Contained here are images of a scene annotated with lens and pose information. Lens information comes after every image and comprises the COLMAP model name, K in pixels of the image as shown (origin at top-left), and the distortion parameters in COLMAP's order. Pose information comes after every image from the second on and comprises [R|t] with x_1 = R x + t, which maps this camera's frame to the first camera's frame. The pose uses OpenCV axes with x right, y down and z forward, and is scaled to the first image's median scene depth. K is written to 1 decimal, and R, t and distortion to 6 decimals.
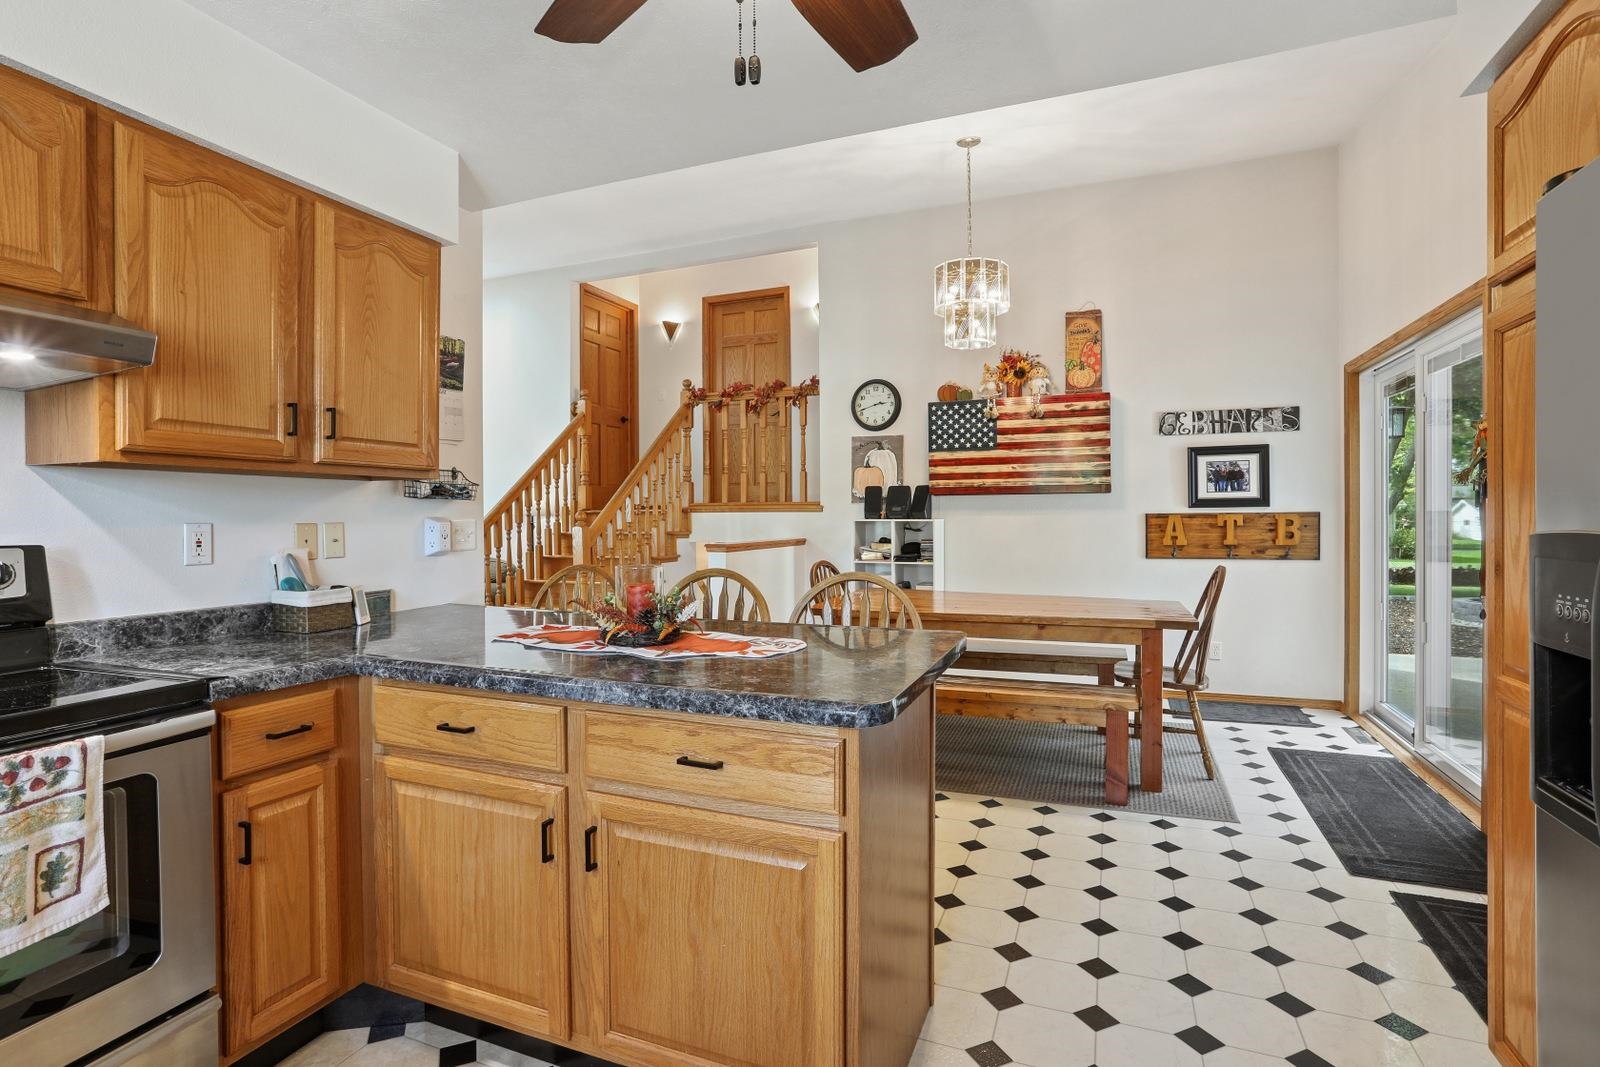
lens RADIAL K [[779.8, 0, 796.3], [0, 779.8, 523.1], [0, 0, 1]] dist [-0.018610, 0.004530]
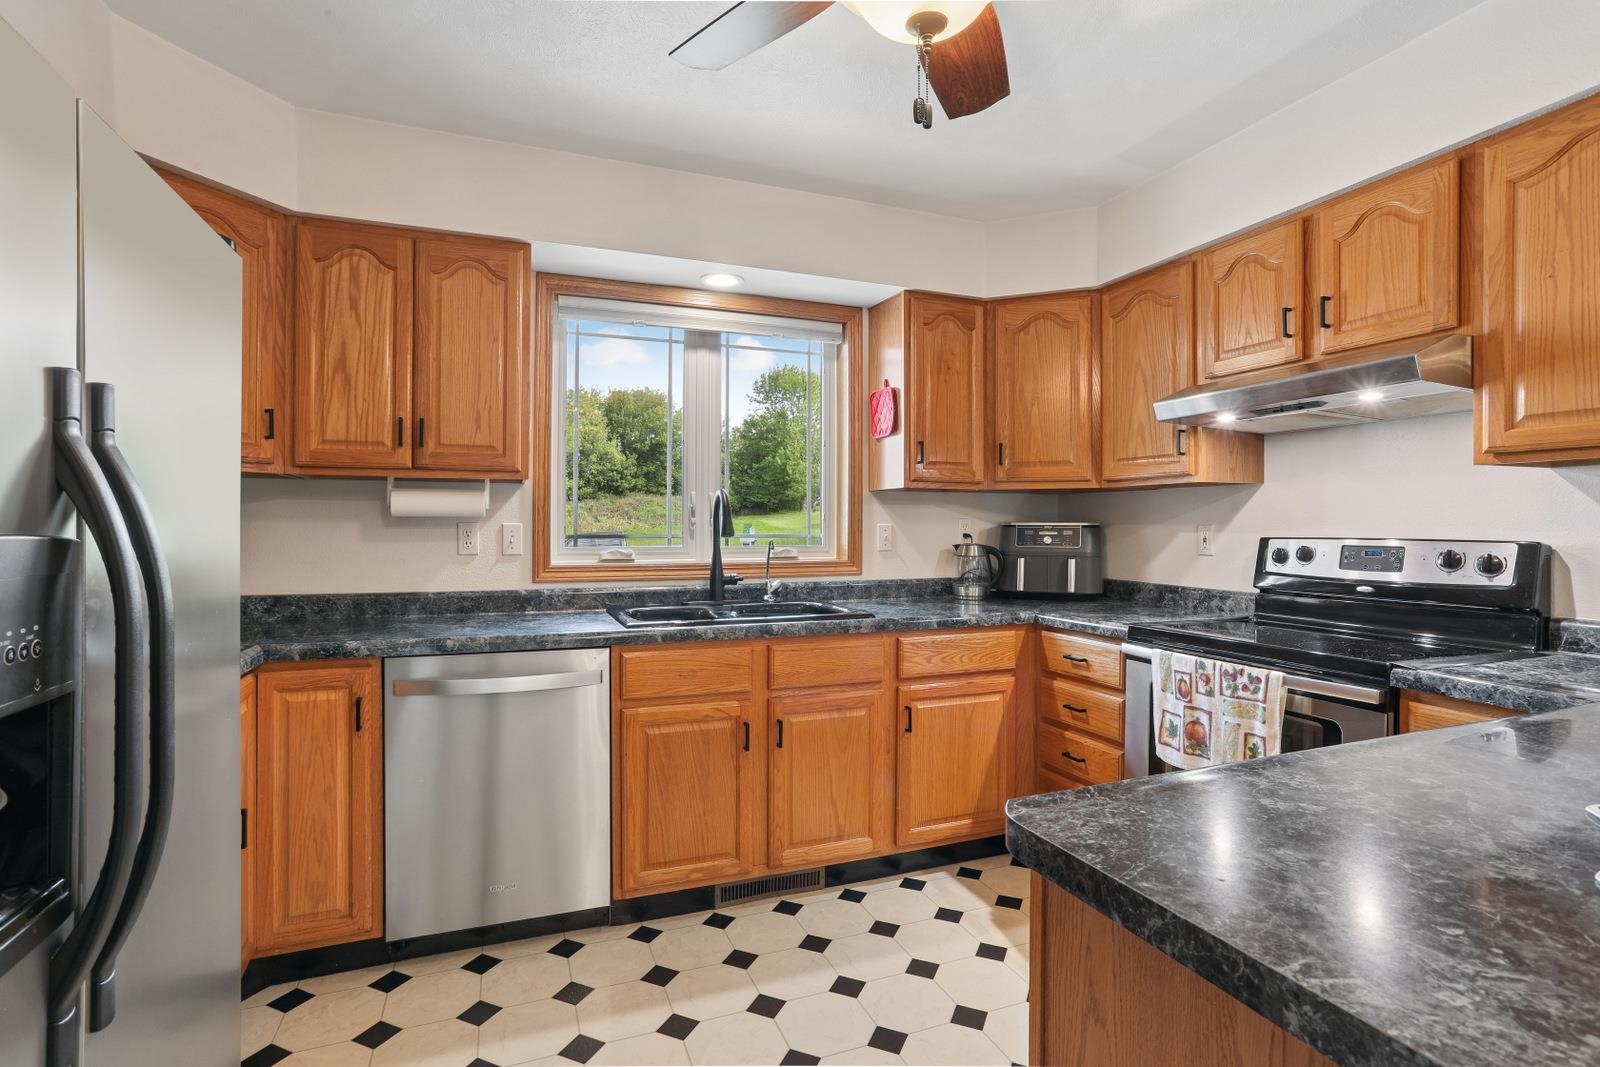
lens RADIAL K [[779.8, 0, 801.3], [0, 779.8, 534.1], [0, 0, 1]] dist [-0.018610, 0.004530]
pose [[-0.739509, 0.011129, -0.673055, 0.540829], [-0.002207, 0.999818, 0.018958, -0.000870], [0.673143, 0.015505, -0.739349, 1.141530]]
